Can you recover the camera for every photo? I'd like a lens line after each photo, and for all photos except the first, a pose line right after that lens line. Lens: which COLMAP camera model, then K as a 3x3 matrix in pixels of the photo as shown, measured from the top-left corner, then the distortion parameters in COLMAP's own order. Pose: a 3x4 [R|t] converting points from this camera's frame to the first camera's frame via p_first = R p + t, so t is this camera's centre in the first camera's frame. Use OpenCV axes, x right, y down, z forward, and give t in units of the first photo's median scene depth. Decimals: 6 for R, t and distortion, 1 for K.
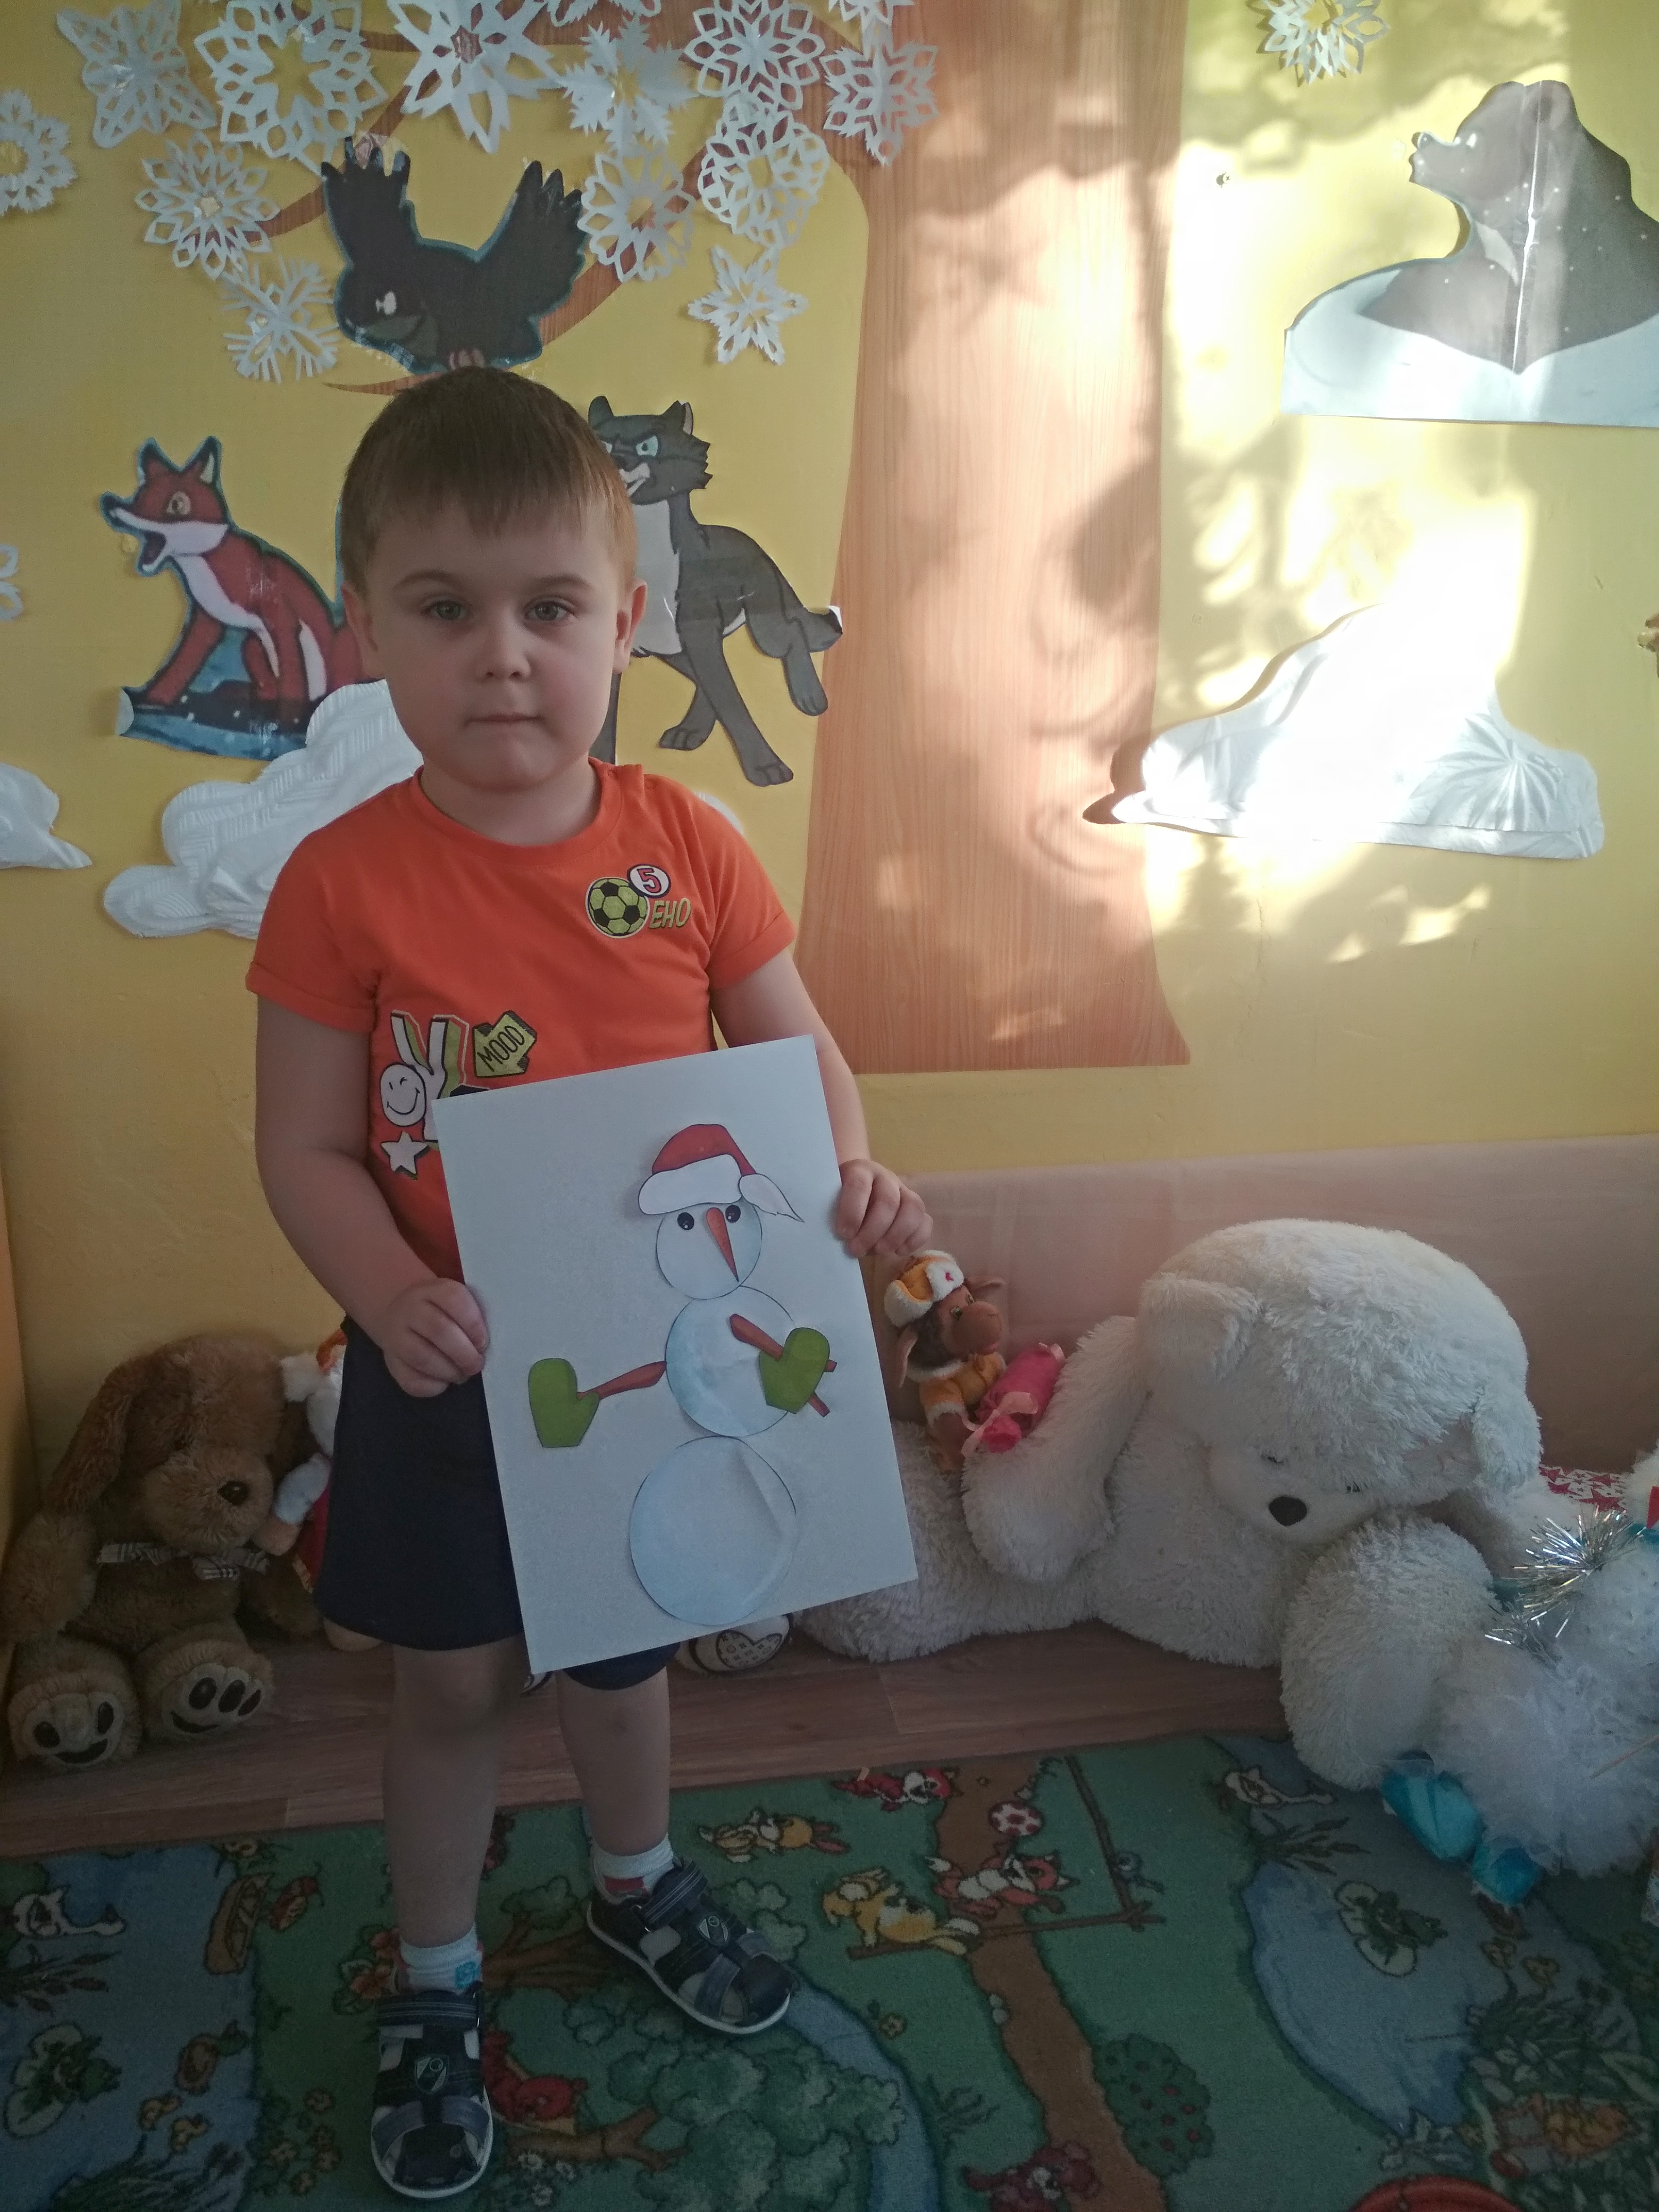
lens RADIAL K [[1949.6, 0, 830.6], [0, 1949.6, 1109.9], [0, 0, 1]] dist [0.090612, -0.211947]
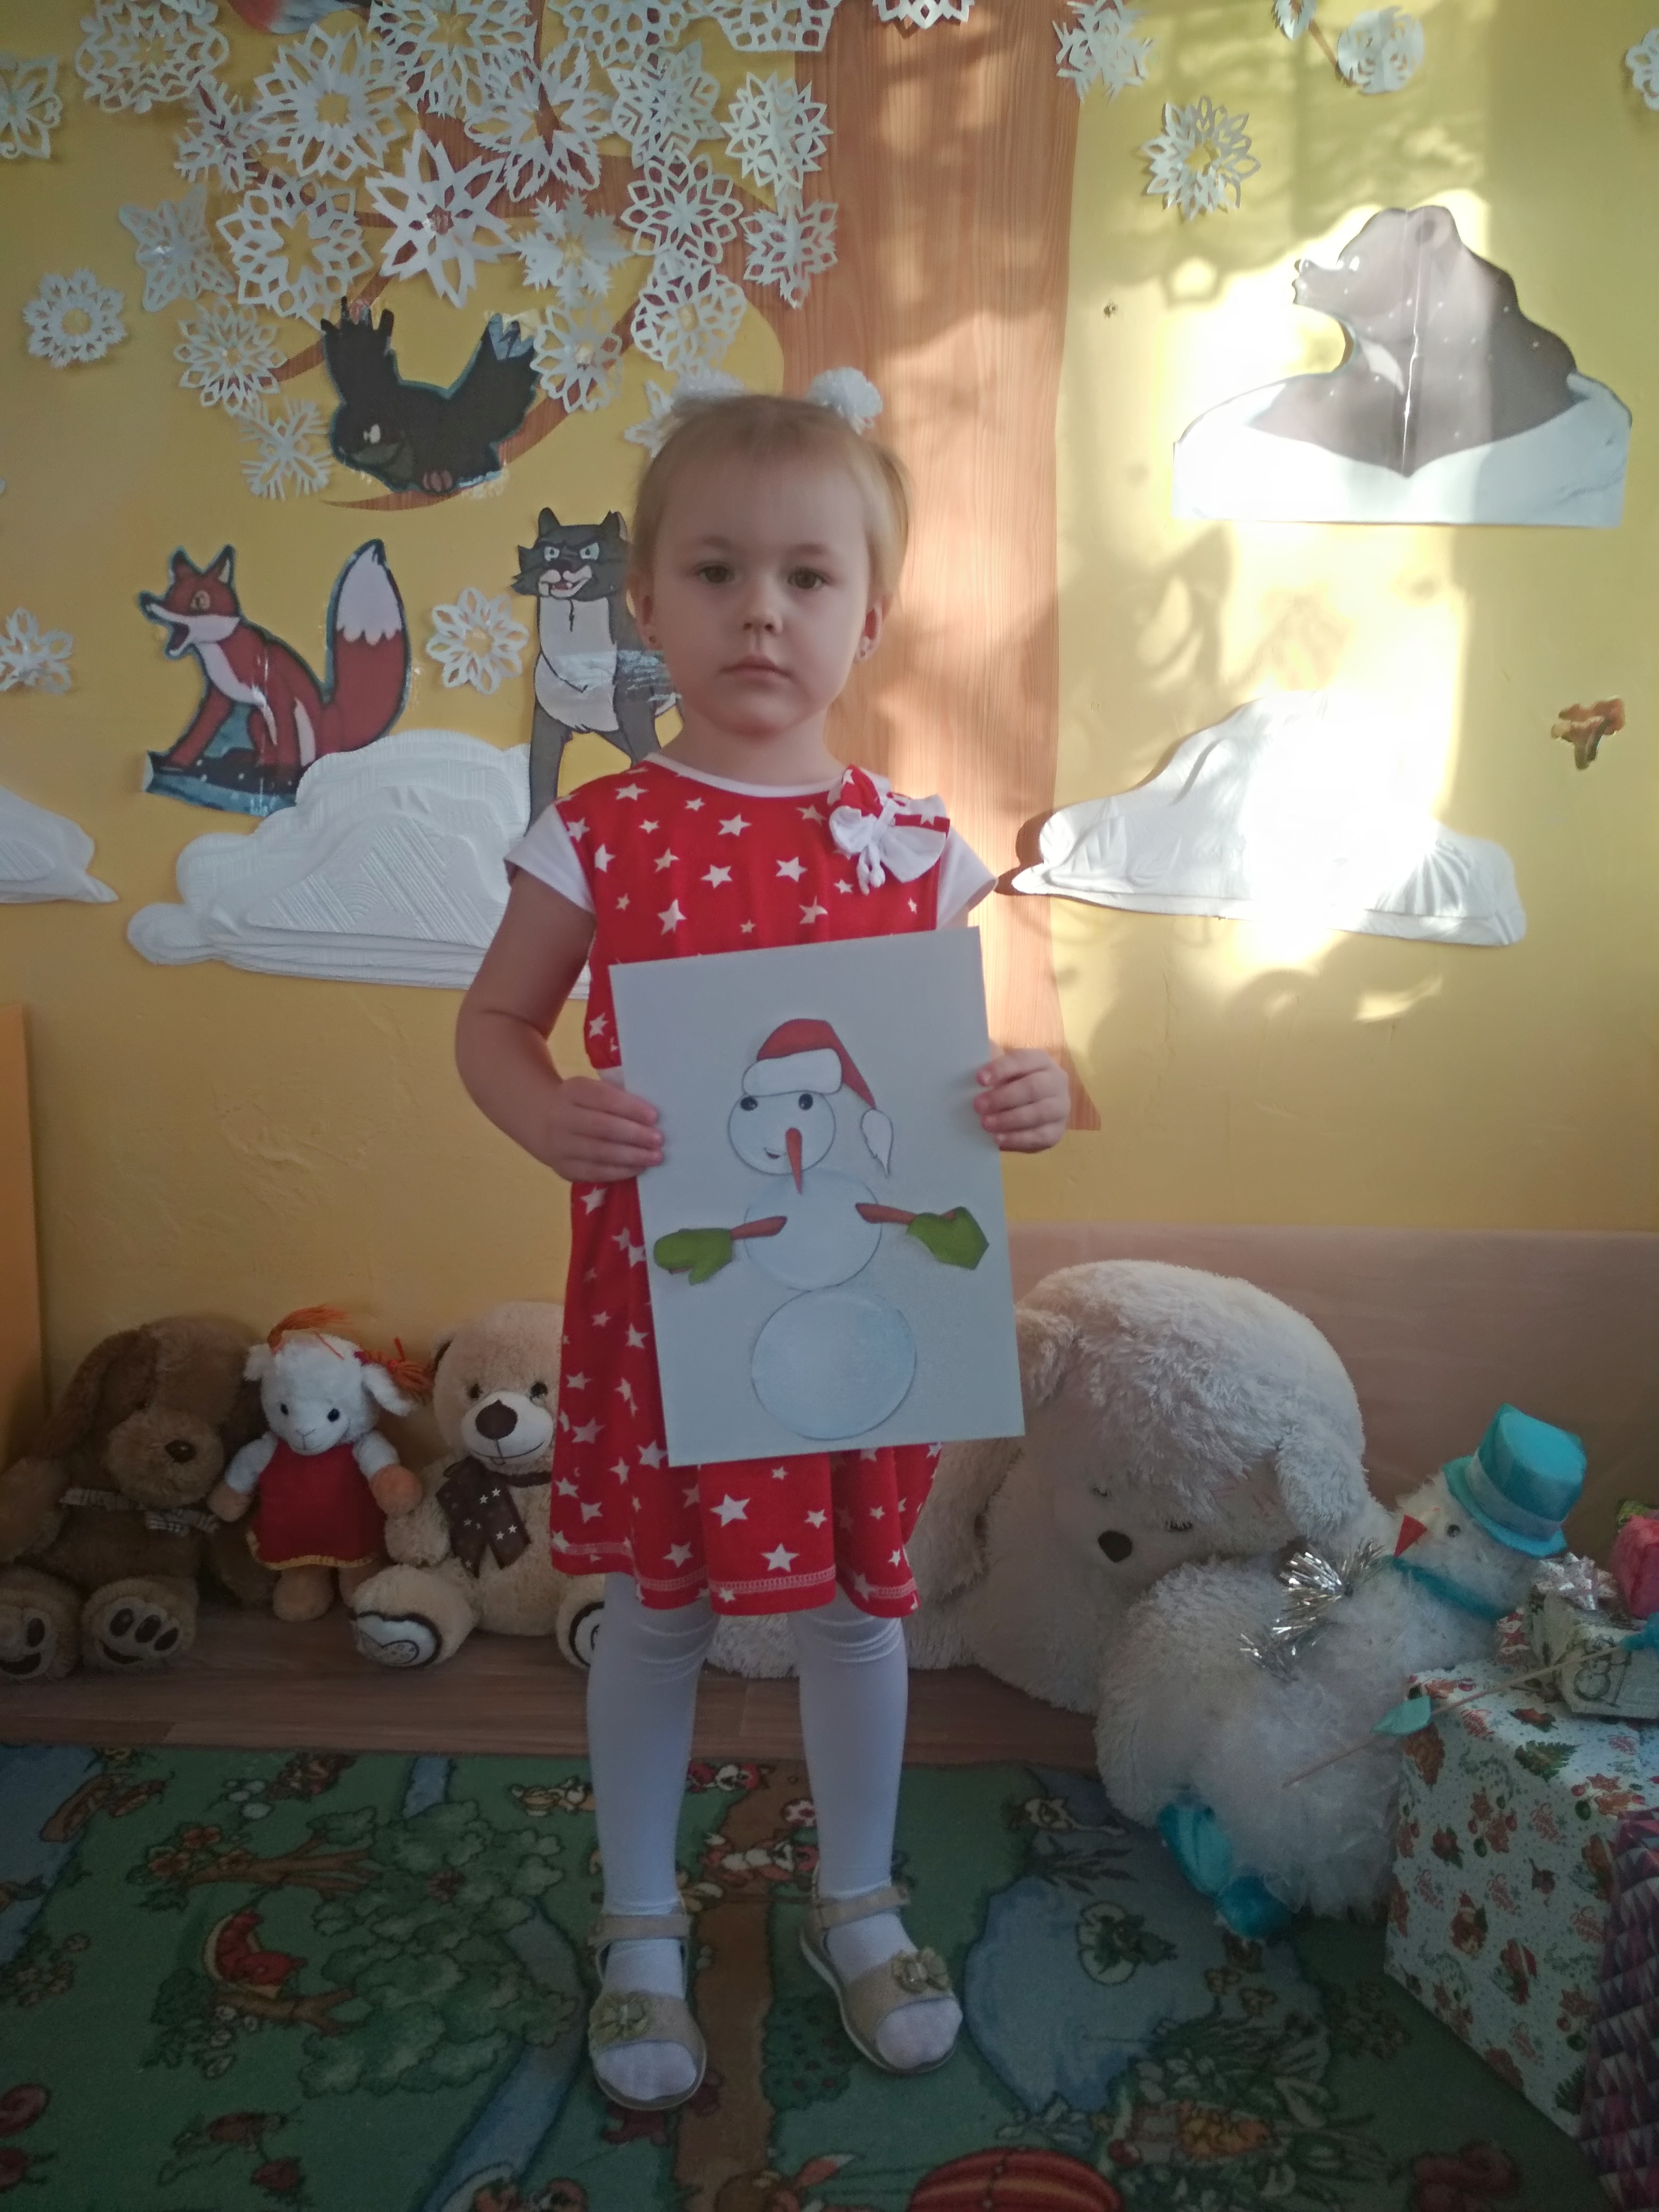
lens RADIAL K [[1946.8, 0, 829.5], [0, 1946.8, 1106.0], [0, 0, 1]] dist [0.093786, -0.220852]
pose [[0.977659, 0.040874, -0.206183, 0.304547], [-0.065049, 0.991591, -0.111871, 0.106925], [0.199877, 0.122784, 0.972097, -0.048147]]
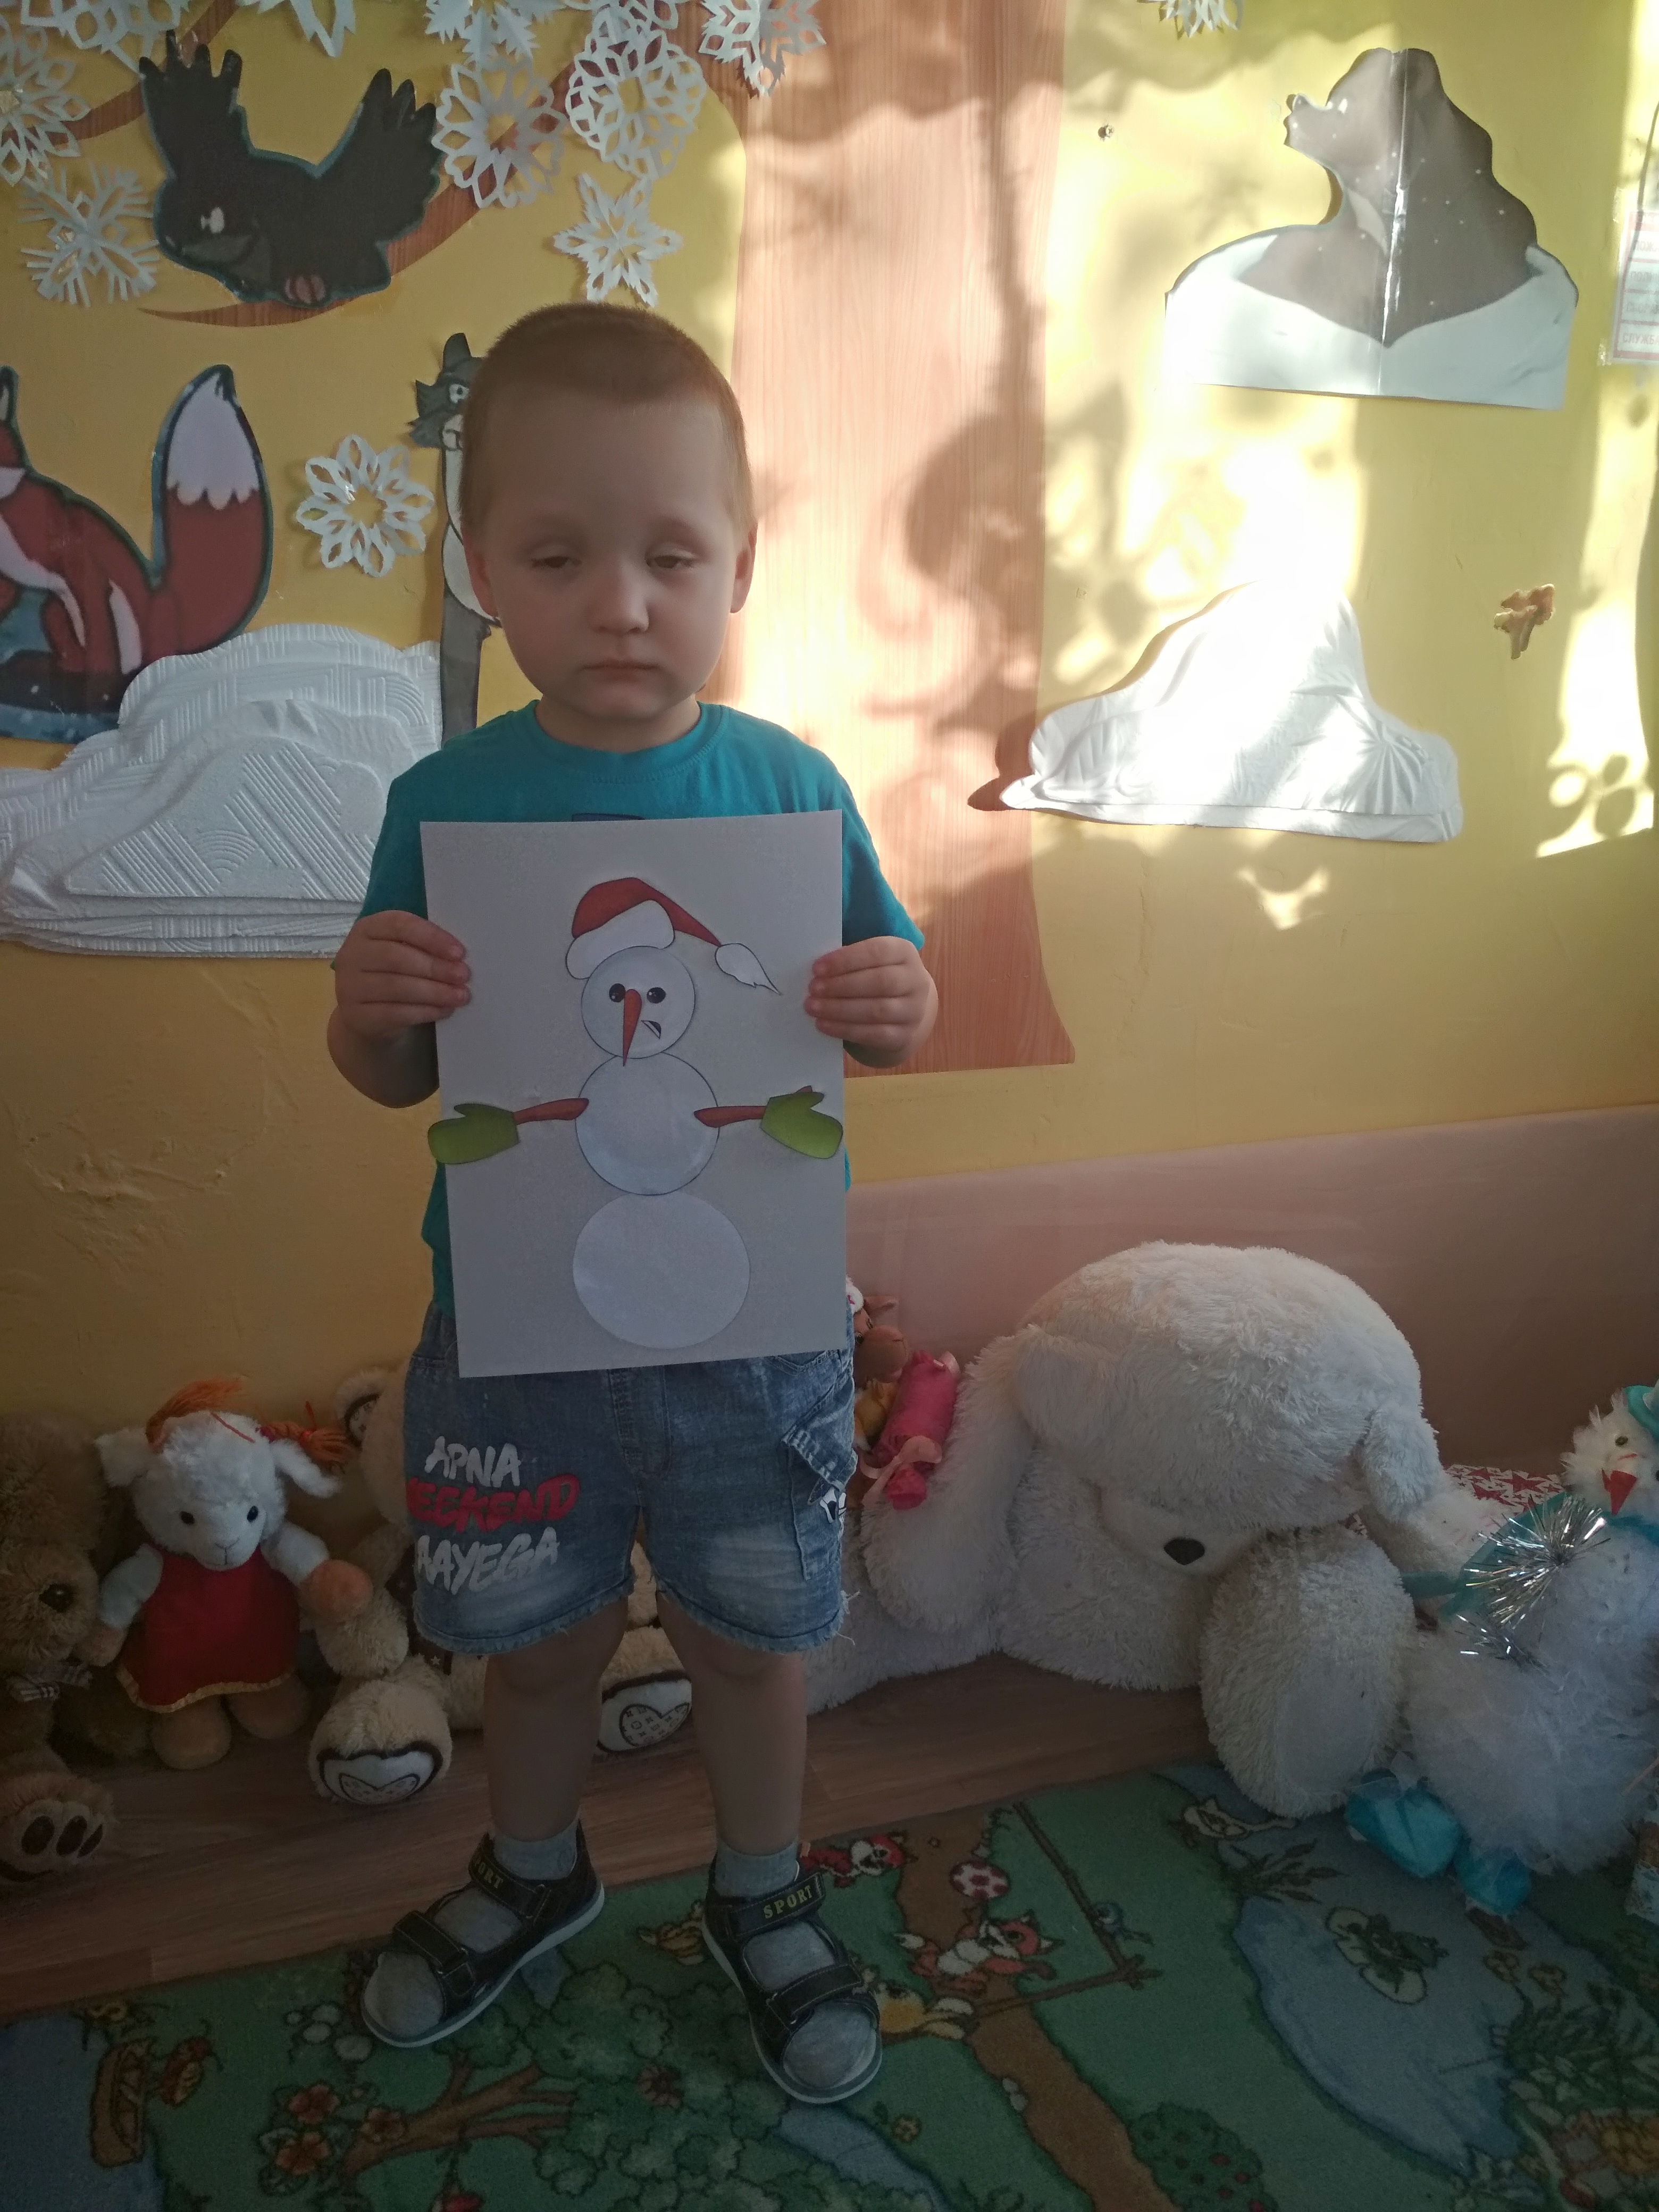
lens RADIAL K [[1974.5, 0, 829.5], [0, 1974.5, 1106.0], [0, 0, 1]] dist [0.076733, -0.188790]
pose [[0.981939, -0.038469, 0.185244, -0.134923], [0.041141, 0.999097, -0.010601, 0.004085], [-0.184669, 0.018031, 0.982635, 0.088826]]
